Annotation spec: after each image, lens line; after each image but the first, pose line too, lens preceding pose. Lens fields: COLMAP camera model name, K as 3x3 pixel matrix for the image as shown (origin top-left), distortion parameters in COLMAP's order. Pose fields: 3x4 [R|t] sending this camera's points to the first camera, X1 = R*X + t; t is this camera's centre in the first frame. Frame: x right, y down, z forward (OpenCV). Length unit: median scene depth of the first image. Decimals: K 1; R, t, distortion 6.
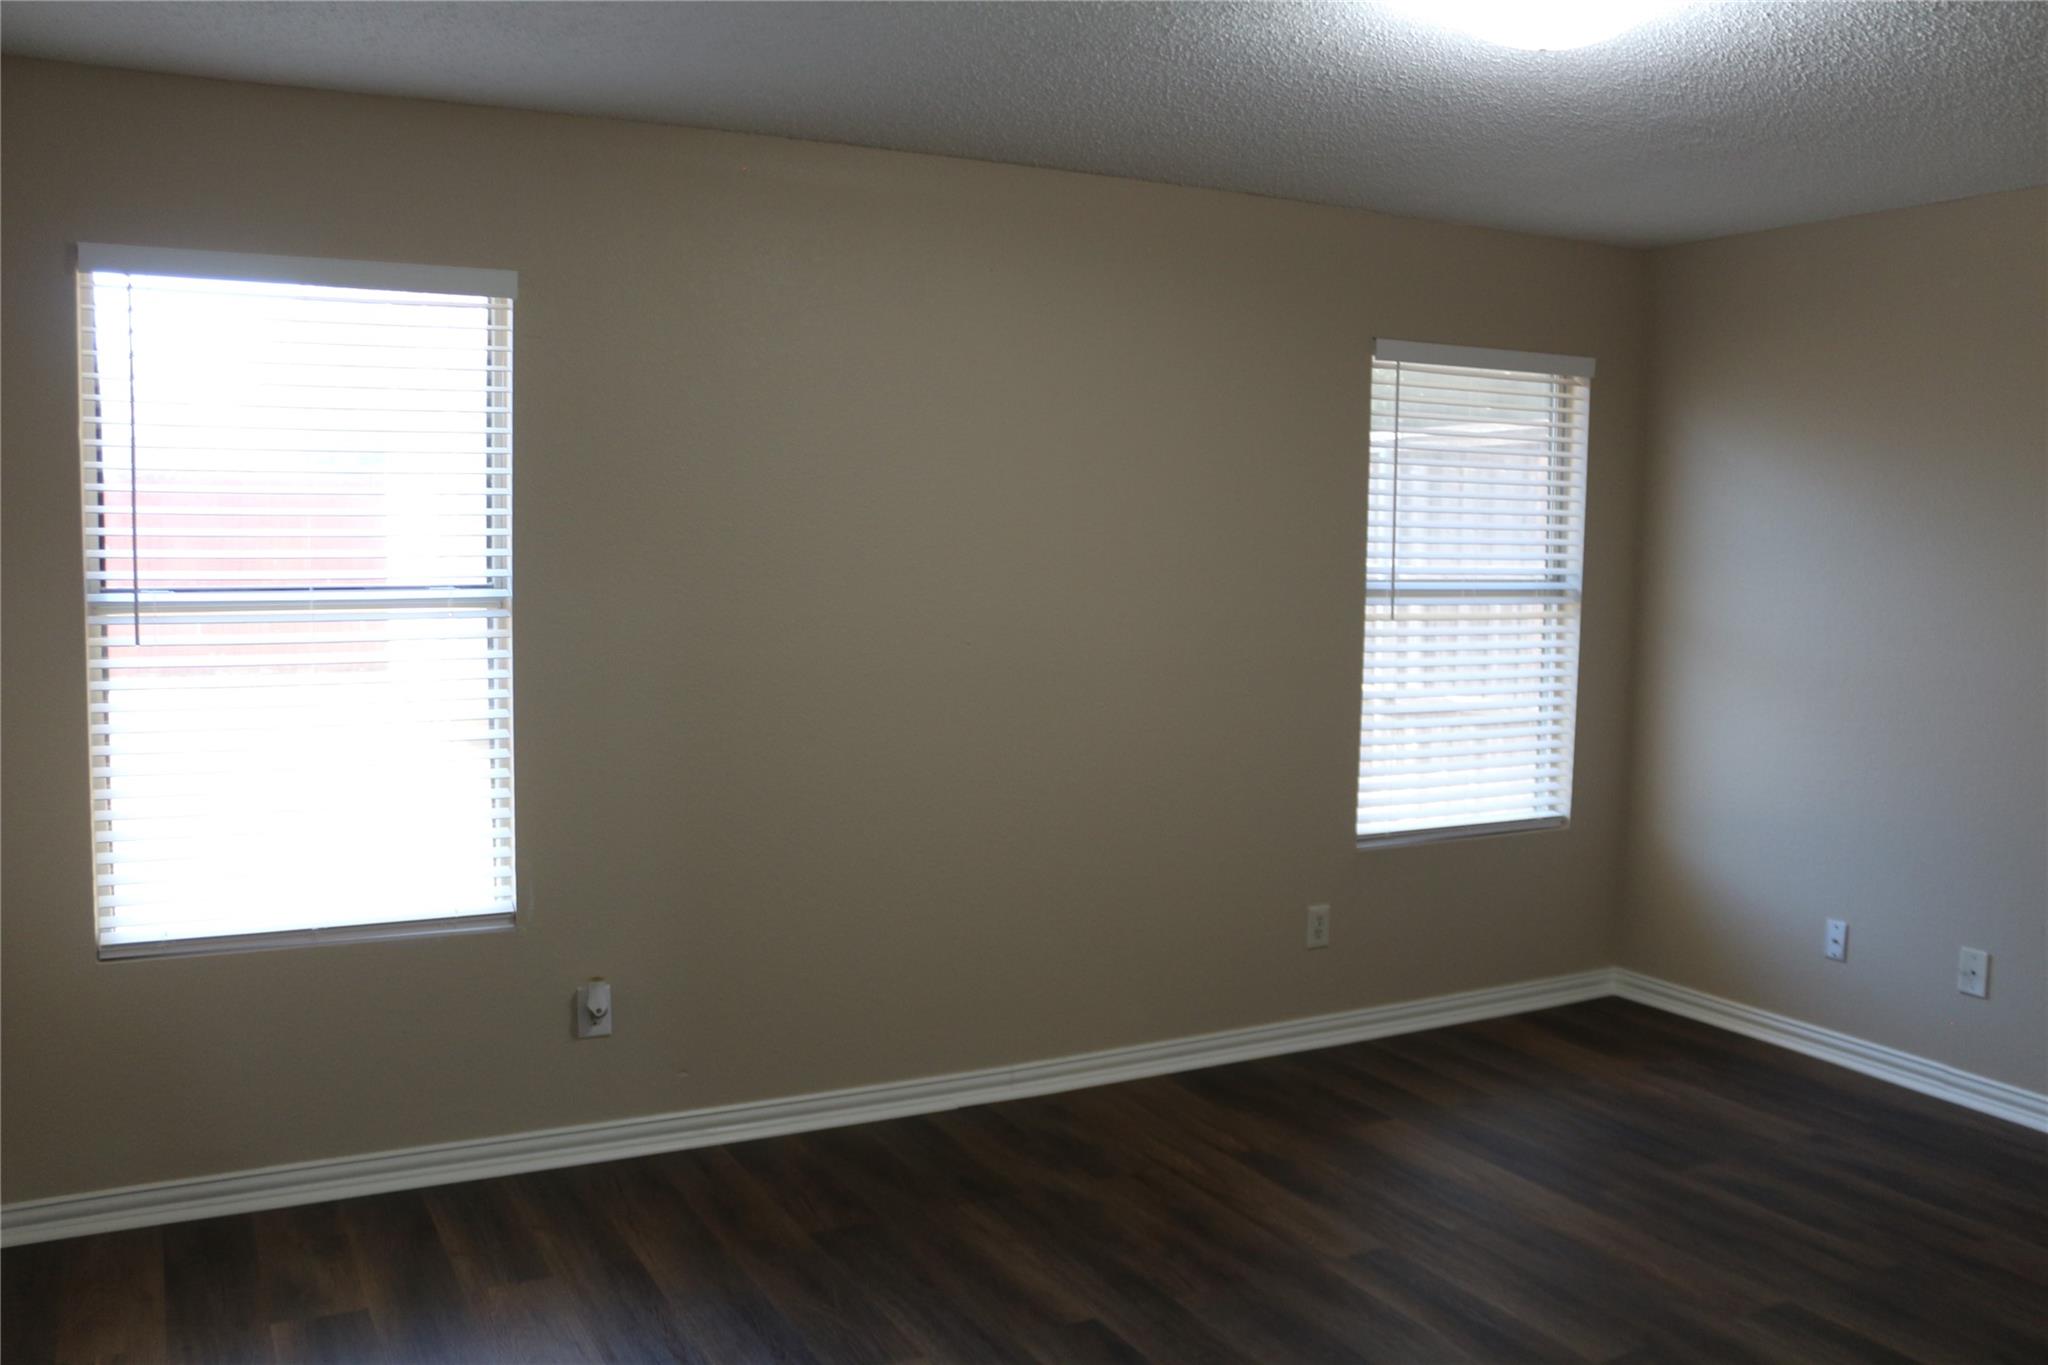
lens RADIAL K [[1702.0, 0, 1024.0], [0, 1702.0, 682.5], [0, 0, 1]] dist [-0.153100, 0.123861]
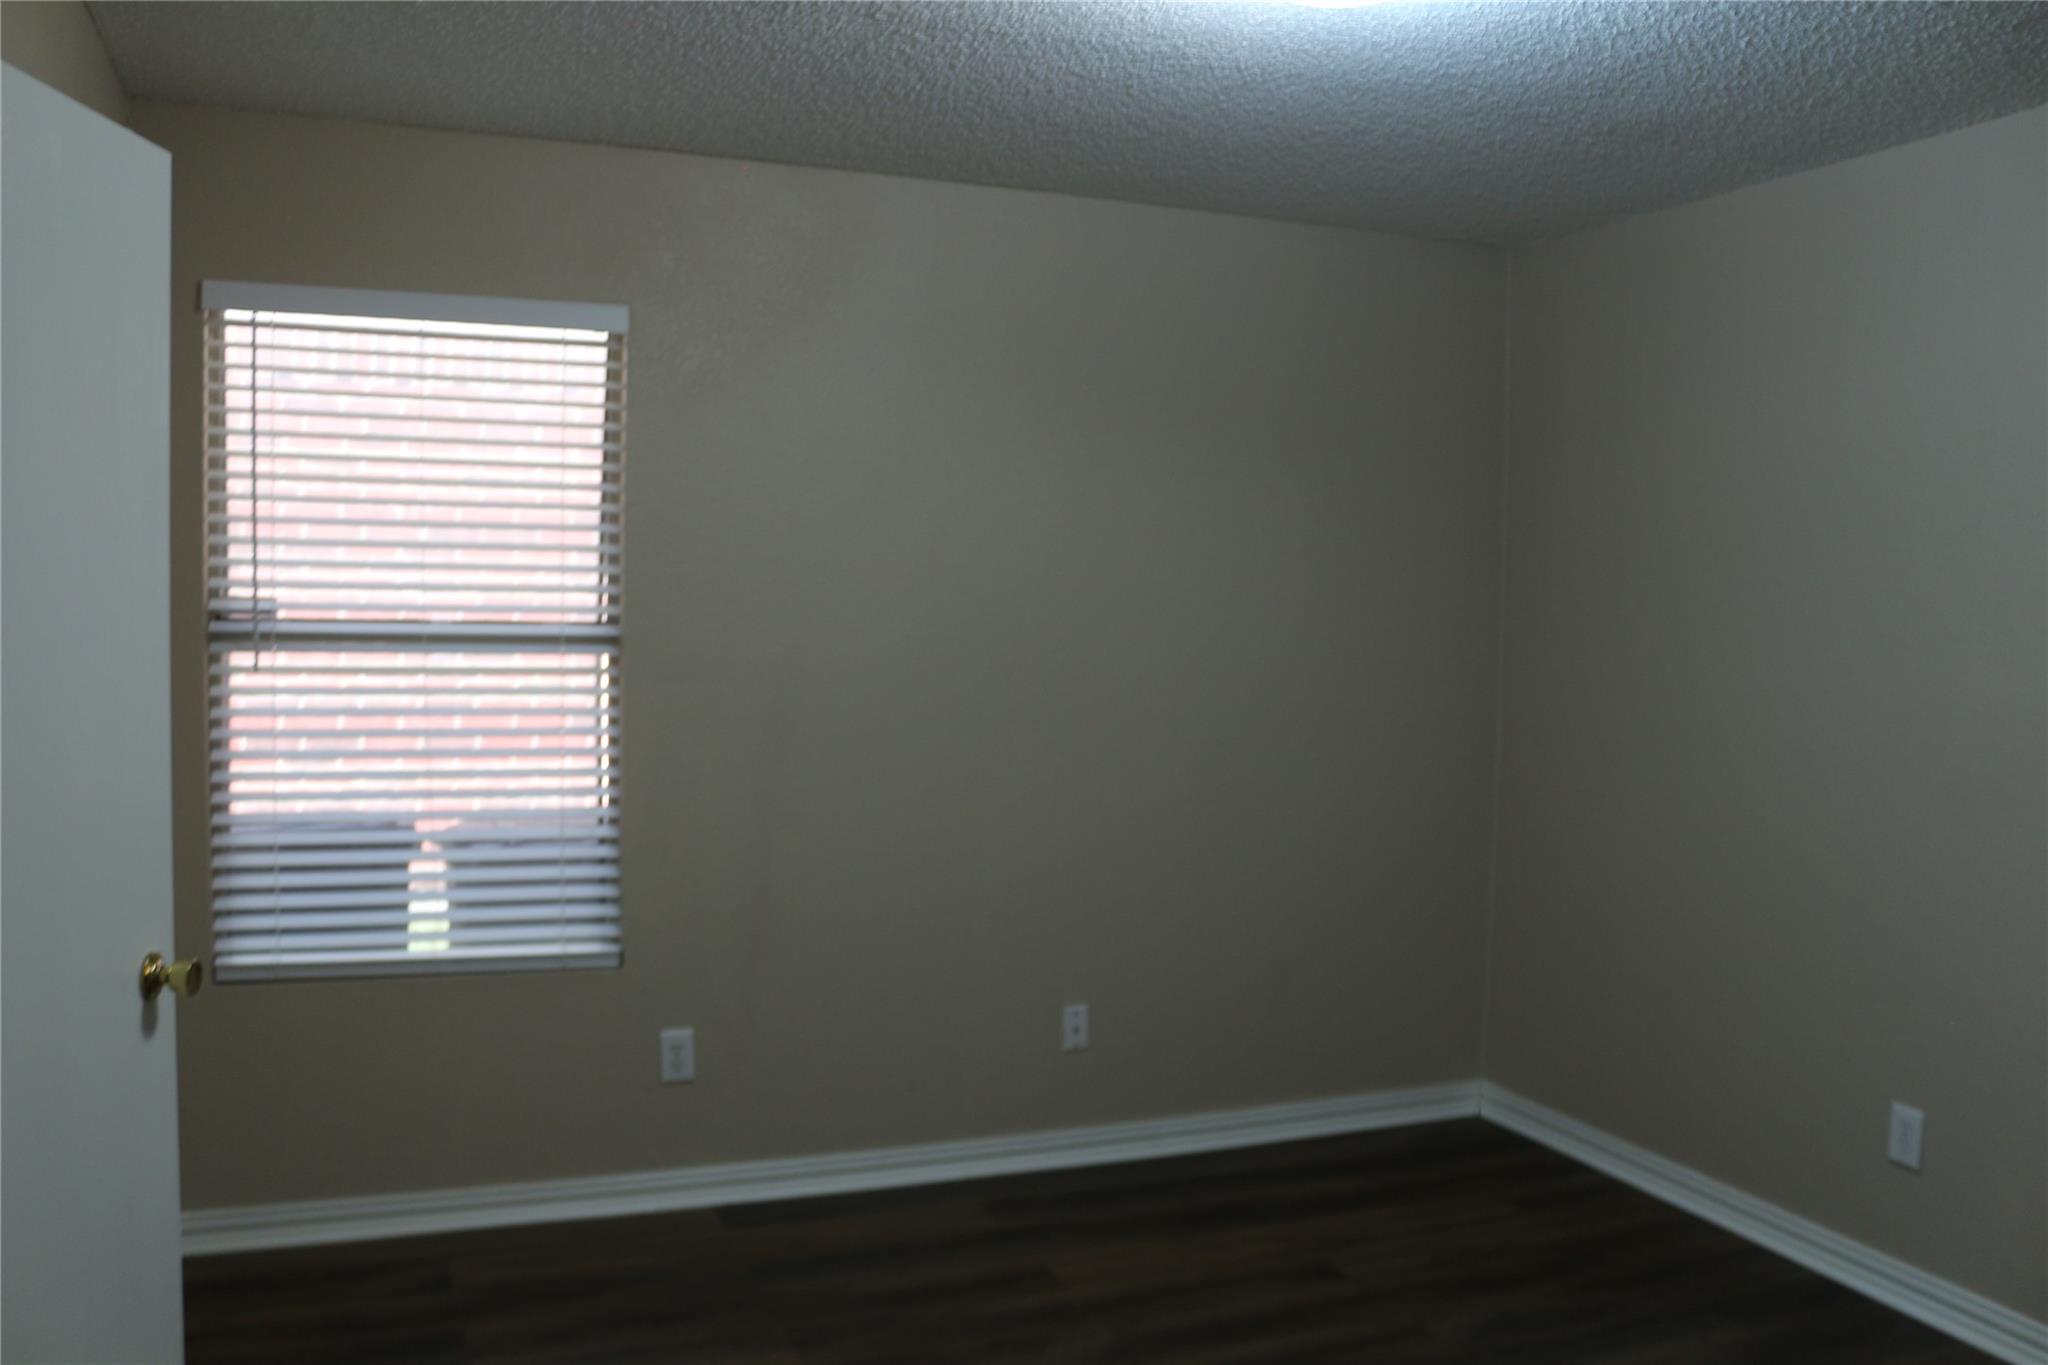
lens RADIAL K [[1730.2, 0, 1024.0], [0, 1730.2, 682.5], [0, 0, 1]] dist [-0.146374, 0.004365]
pose [[0.995764, 0.017974, -0.090171, 0.391220], [-0.020408, 0.999450, -0.026146, -0.013464], [0.089651, 0.027875, 0.995583, 0.202753]]
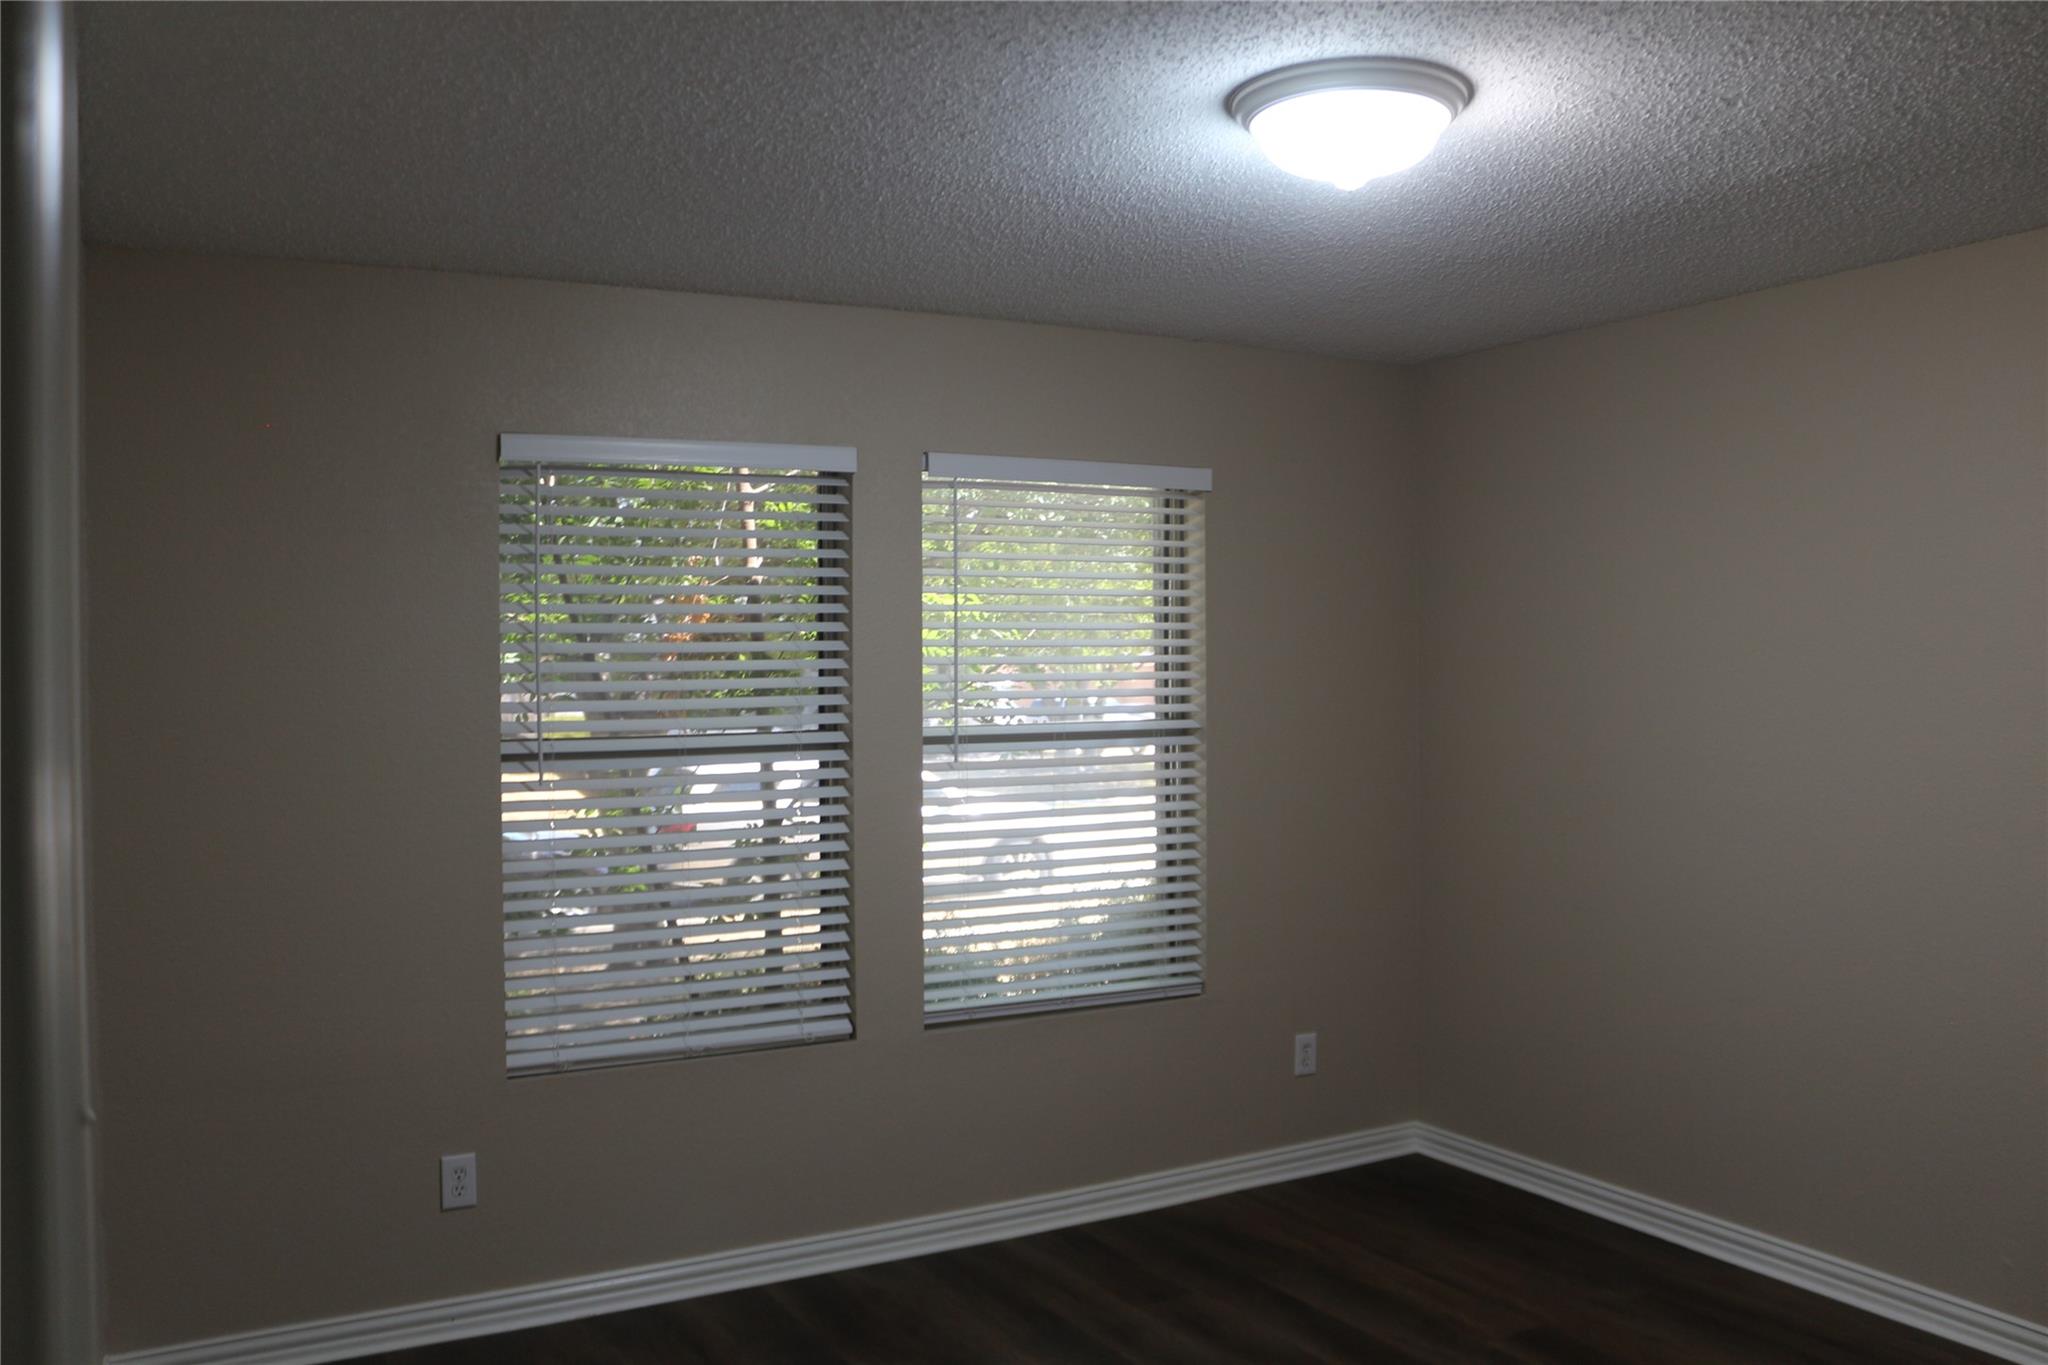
lens RADIAL K [[1708.7, 0, 1024.0], [0, 1708.7, 682.5], [0, 0, 1]] dist [-0.203068, 0.111861]
pose [[0.998869, -0.027670, 0.038667, 0.213970], [0.030811, 0.996061, -0.083150, -0.007518], [-0.036214, 0.084247, 0.995787, 0.110062]]
